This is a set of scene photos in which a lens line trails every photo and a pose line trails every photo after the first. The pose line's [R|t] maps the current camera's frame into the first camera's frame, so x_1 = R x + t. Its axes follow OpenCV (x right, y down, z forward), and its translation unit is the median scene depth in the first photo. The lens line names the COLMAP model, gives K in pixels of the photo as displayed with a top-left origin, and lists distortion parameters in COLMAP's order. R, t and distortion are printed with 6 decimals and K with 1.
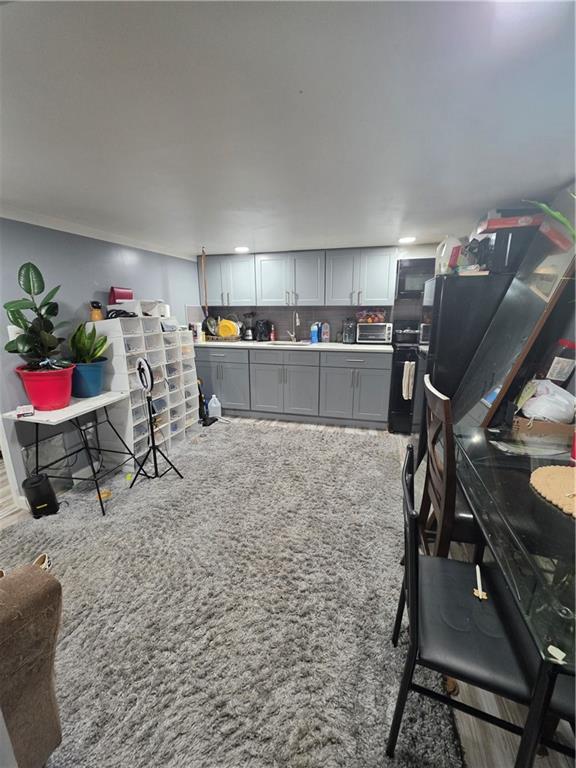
lens RADIAL K [[309.5, 0, 289.1], [0, 309.5, 383.0], [0, 0, 1]] dist [-0.000253, -0.000017]
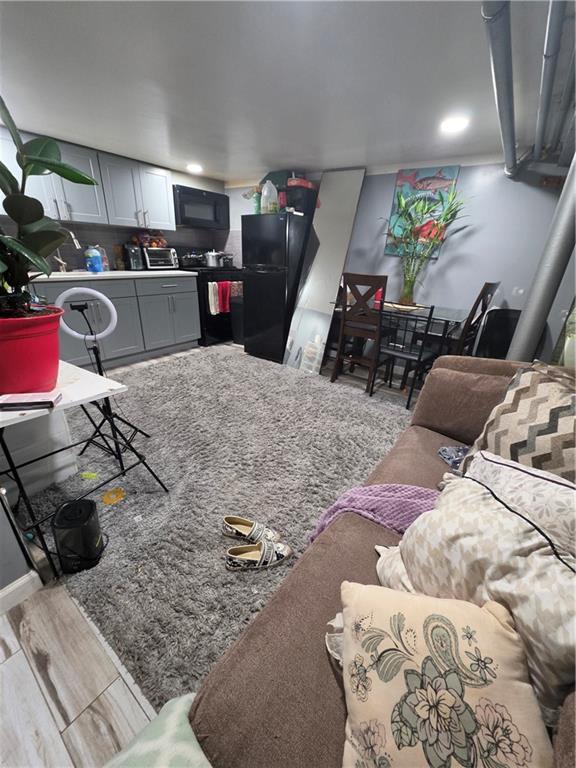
lens RADIAL K [[309.5, 0, 289.7], [0, 309.5, 386.4], [0, 0, 1]] dist [-0.000253, -0.000017]
pose [[0.371779, -0.353565, 0.858354, -0.608966], [0.176963, 0.934667, 0.308352, -0.006720], [-0.911298, 0.037258, 0.410057, 0.213630]]
